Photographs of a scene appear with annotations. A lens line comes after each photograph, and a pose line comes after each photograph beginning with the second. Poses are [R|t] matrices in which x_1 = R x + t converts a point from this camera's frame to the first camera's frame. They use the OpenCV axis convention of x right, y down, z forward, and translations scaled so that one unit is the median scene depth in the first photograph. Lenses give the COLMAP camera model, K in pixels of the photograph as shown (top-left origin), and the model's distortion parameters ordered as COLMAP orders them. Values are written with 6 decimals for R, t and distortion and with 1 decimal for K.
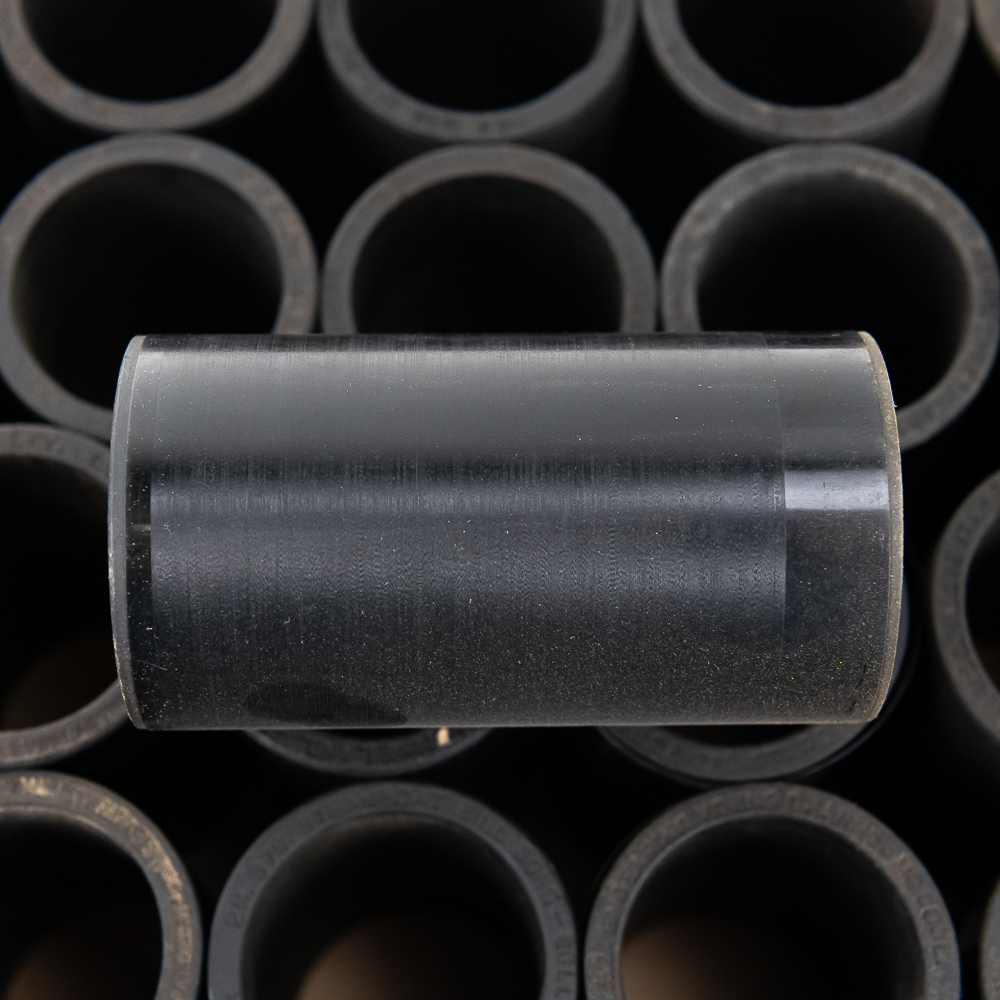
lens RADIAL K [[2477.2, 0, 460.5], [0, 2477.2, 503.9], [0, 0, 1]] dist [0.079693, 0.000000]
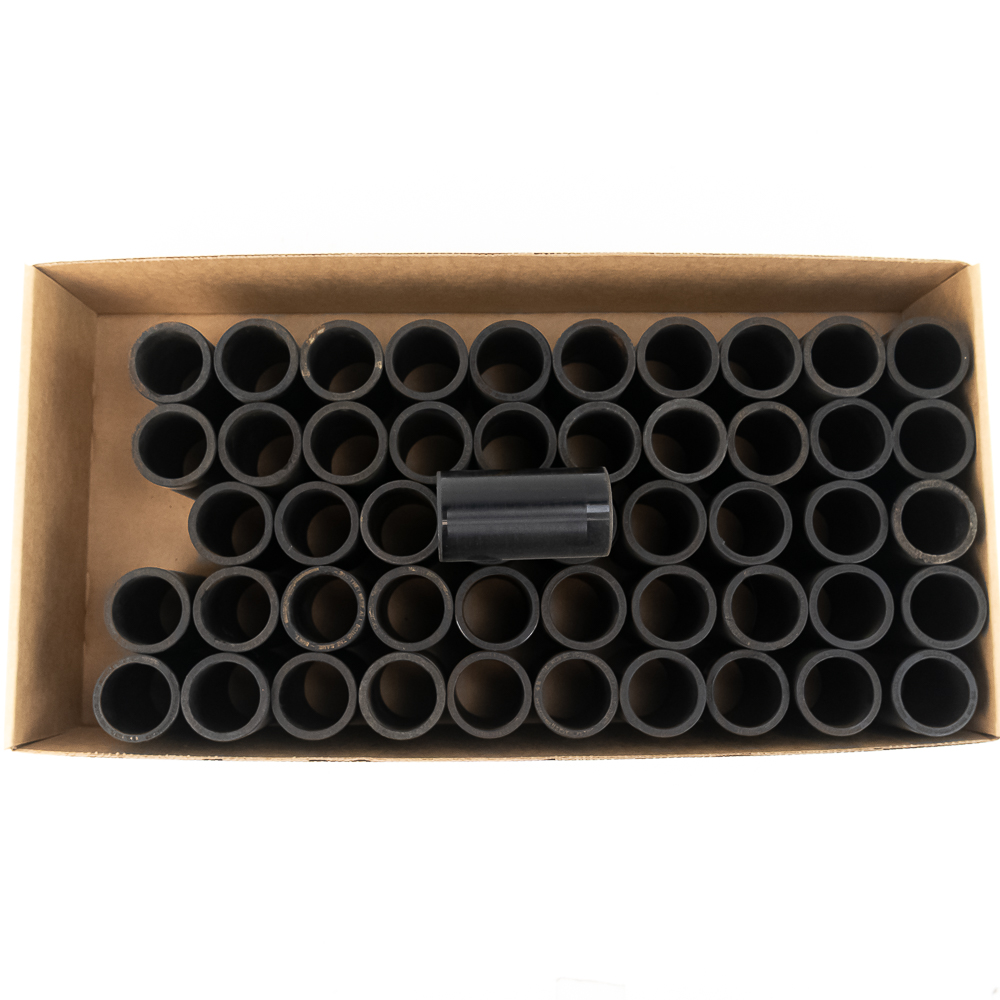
lens RADIAL K [[1567.9, 0, 495.5], [0, 1567.9, 502.1], [0, 0, 1]] dist [0.078321, 0.000000]
pose [[0.998603, -0.018080, 0.049648, -0.159988], [0.008232, 0.981397, 0.191812, -0.513309], [-0.052192, -0.191135, 0.980175, -1.622148]]
